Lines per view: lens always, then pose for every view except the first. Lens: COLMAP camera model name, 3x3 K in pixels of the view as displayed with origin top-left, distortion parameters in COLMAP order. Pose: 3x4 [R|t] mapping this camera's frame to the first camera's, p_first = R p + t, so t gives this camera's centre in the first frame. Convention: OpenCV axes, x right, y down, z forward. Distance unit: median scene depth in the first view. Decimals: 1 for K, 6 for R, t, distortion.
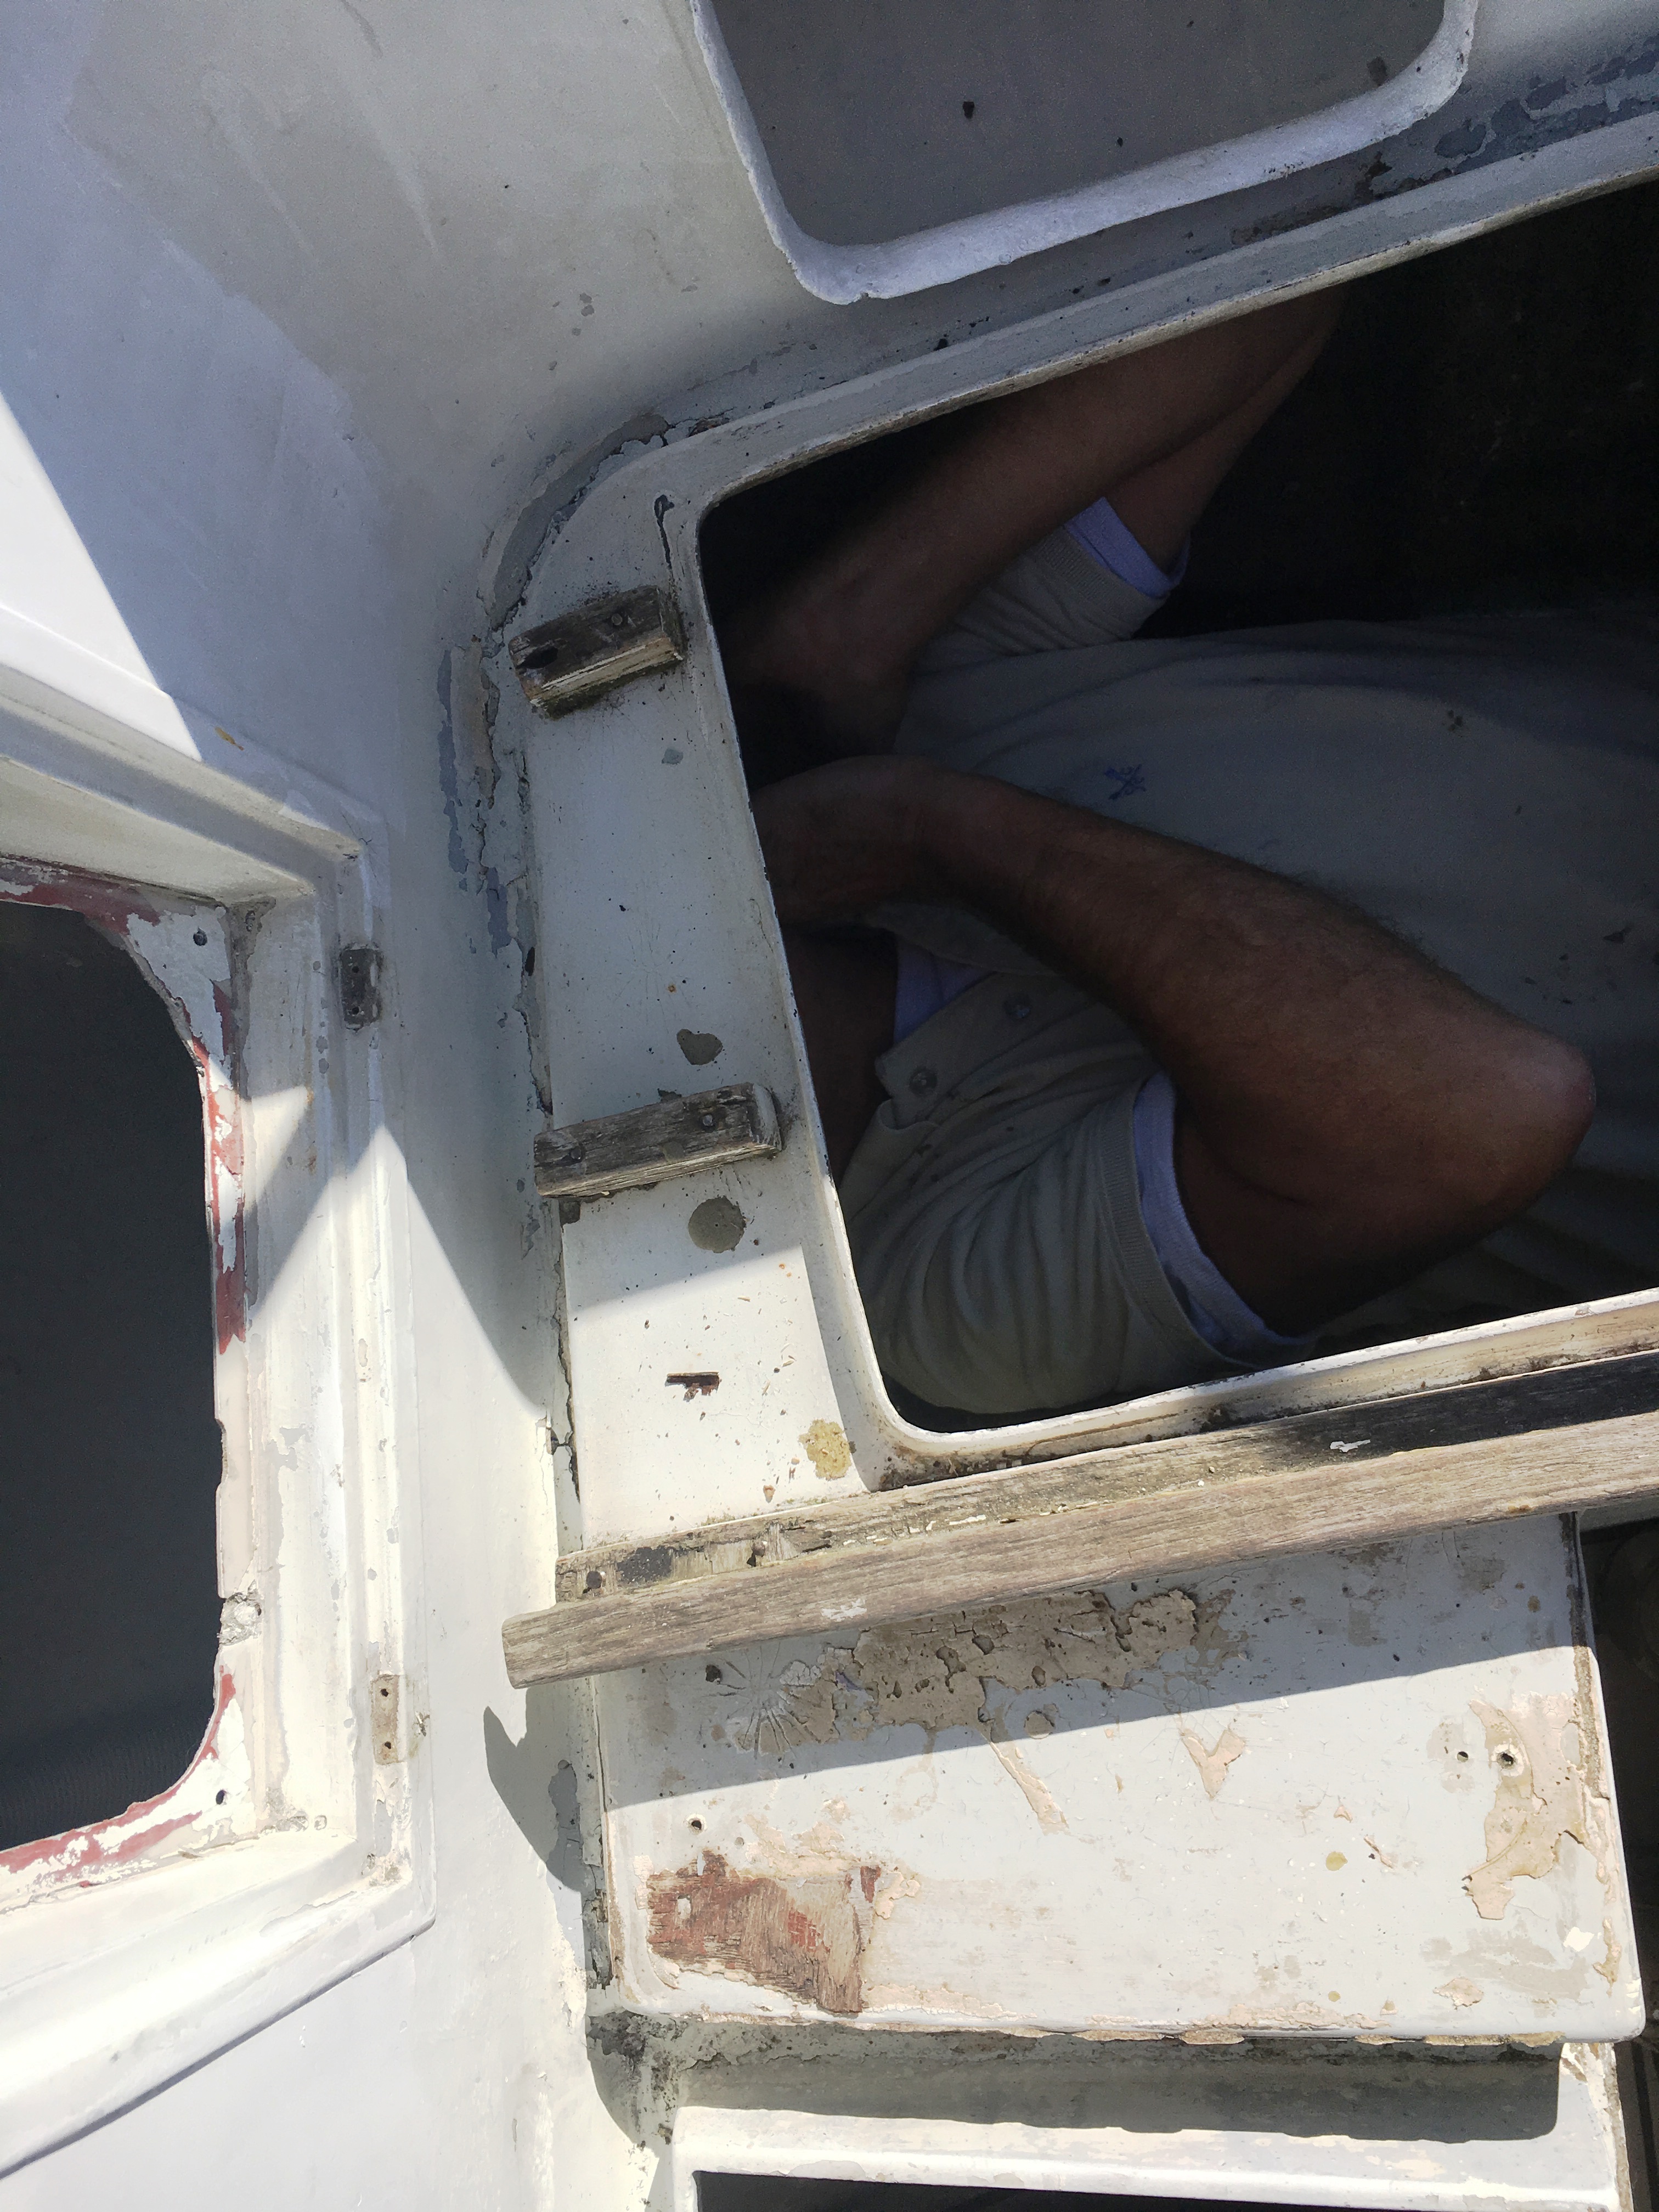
lens RADIAL K [[1881.1, 0, 828.3], [0, 1881.1, 1098.5], [0, 0, 1]] dist [0.086297, -0.089165]
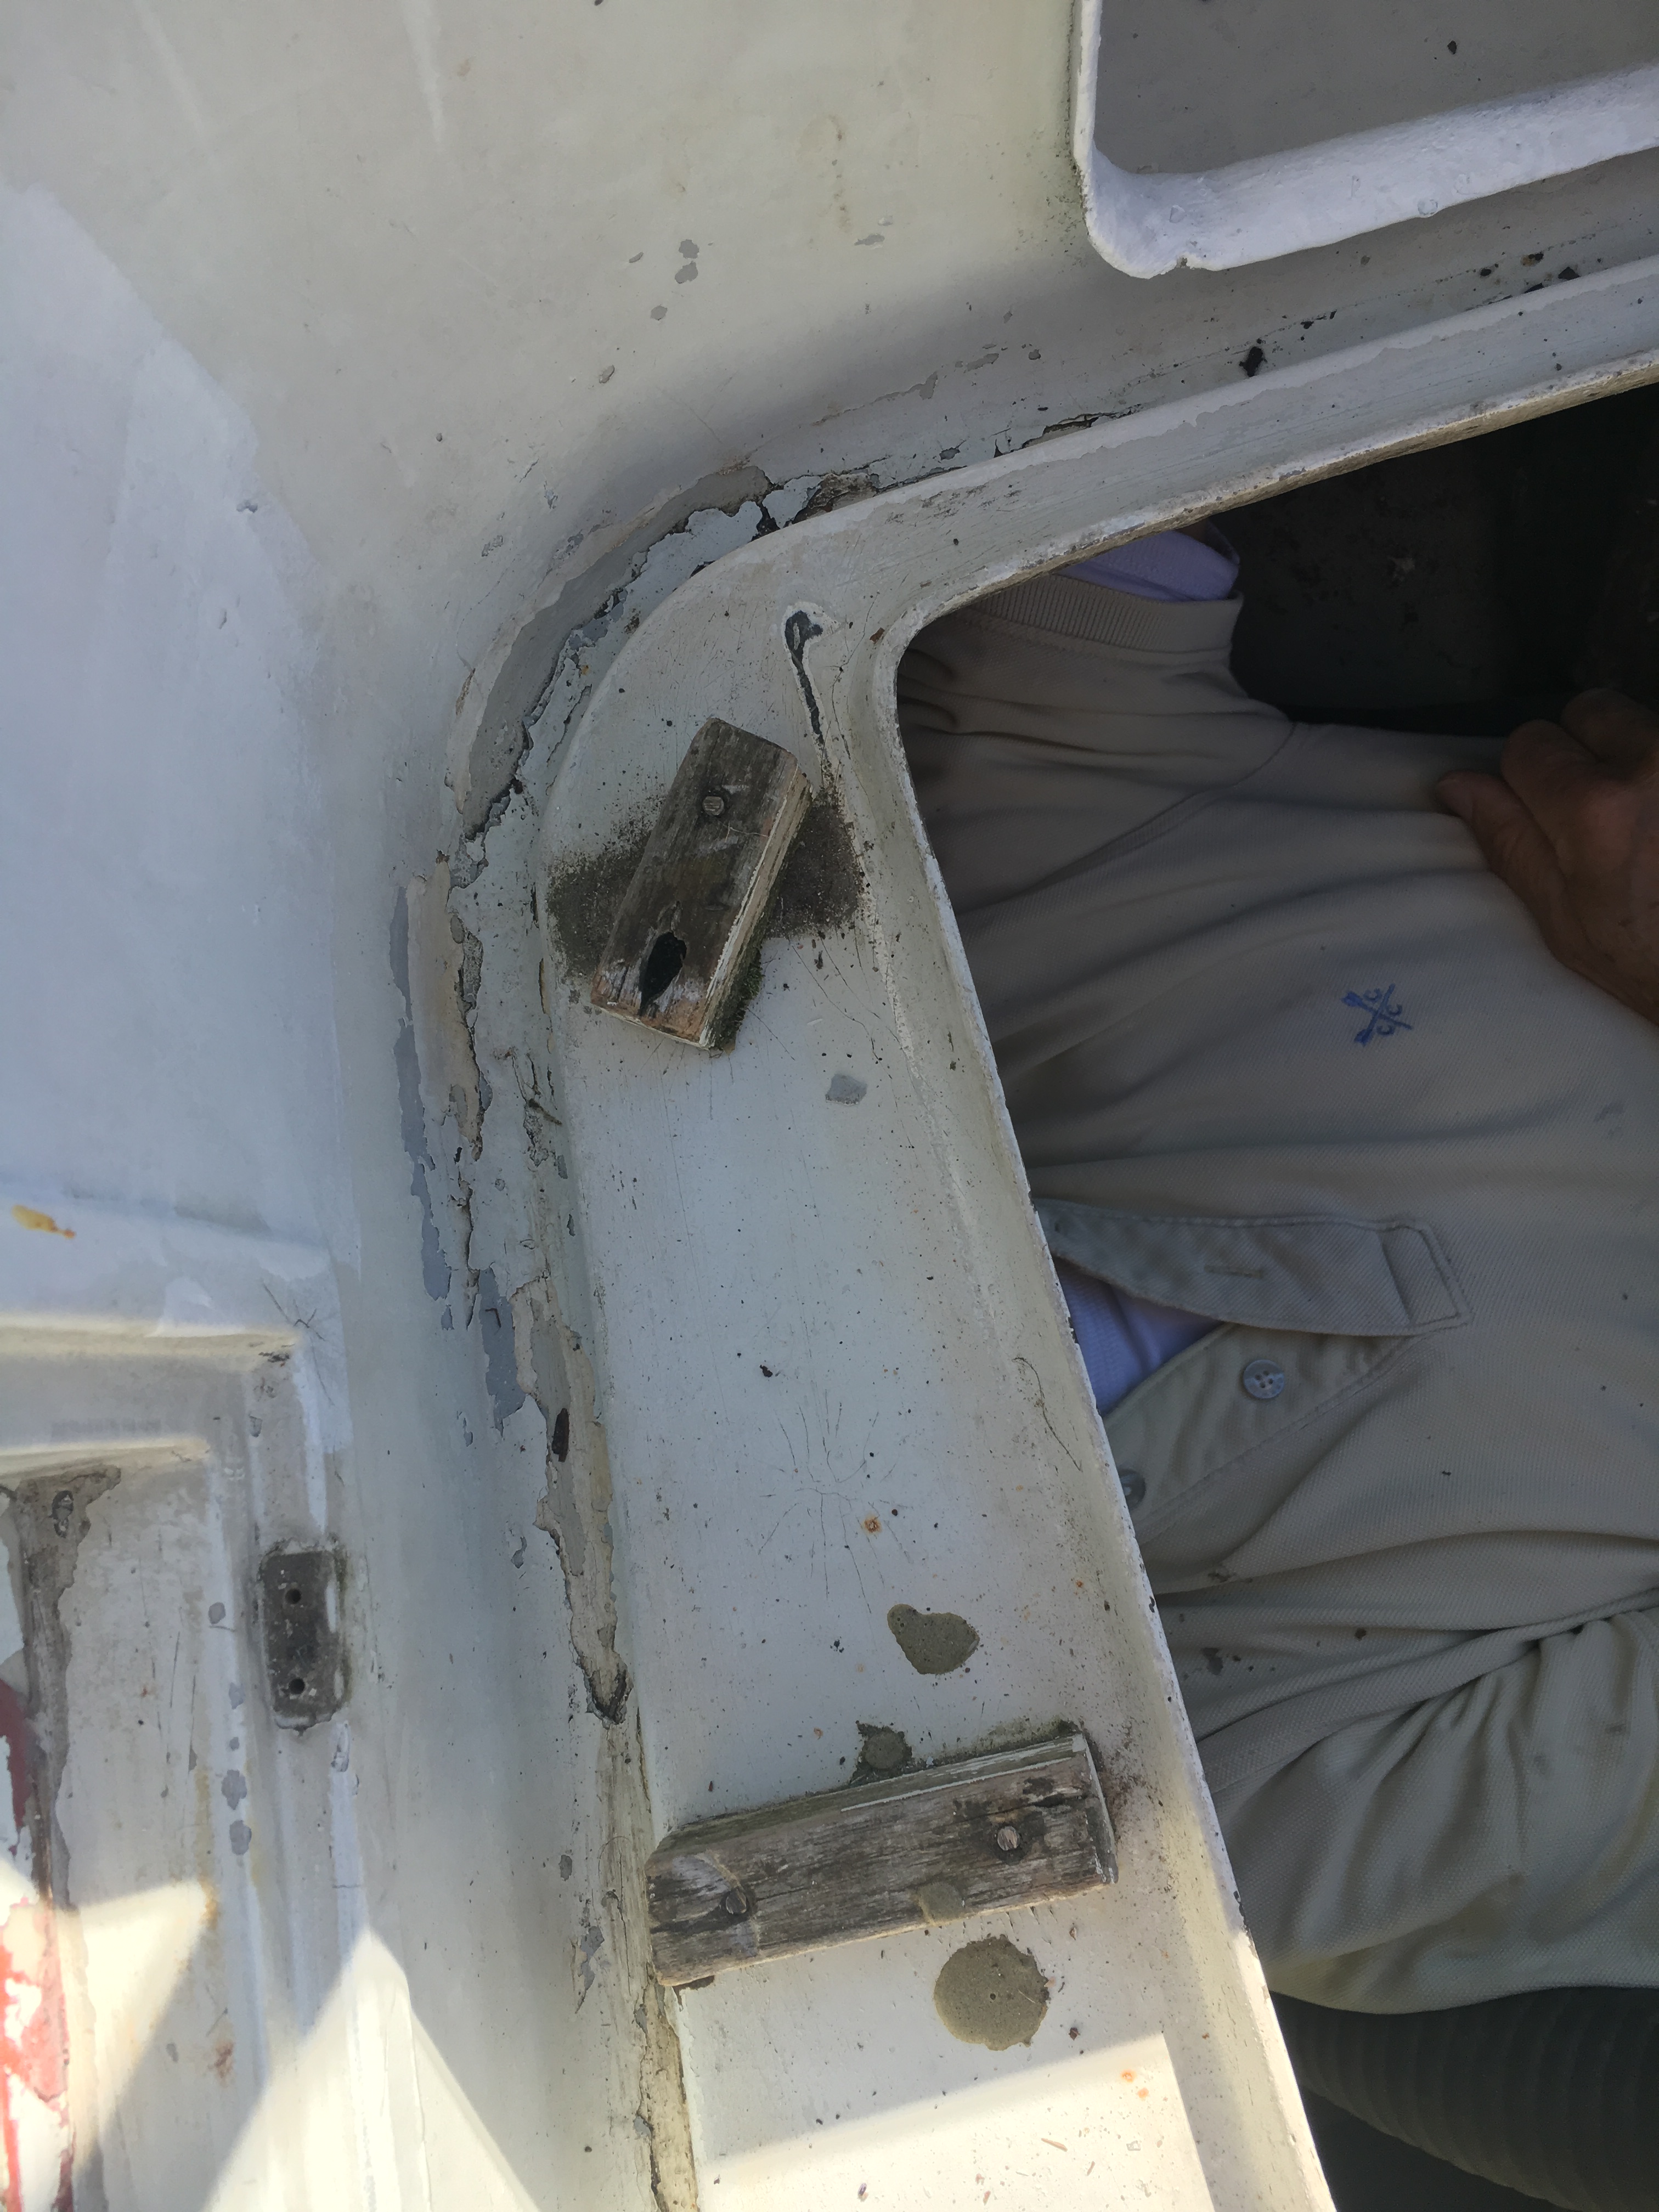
lens RADIAL K [[1881.2, 0, 829.5], [0, 1881.2, 1106.0], [0, 0, 1]] dist [0.083476, -0.110440]
pose [[0.987106, -0.031641, 0.156908, -0.177535], [0.033094, 0.999430, -0.006656, -0.176504], [-0.156608, 0.011763, 0.987591, 0.472091]]
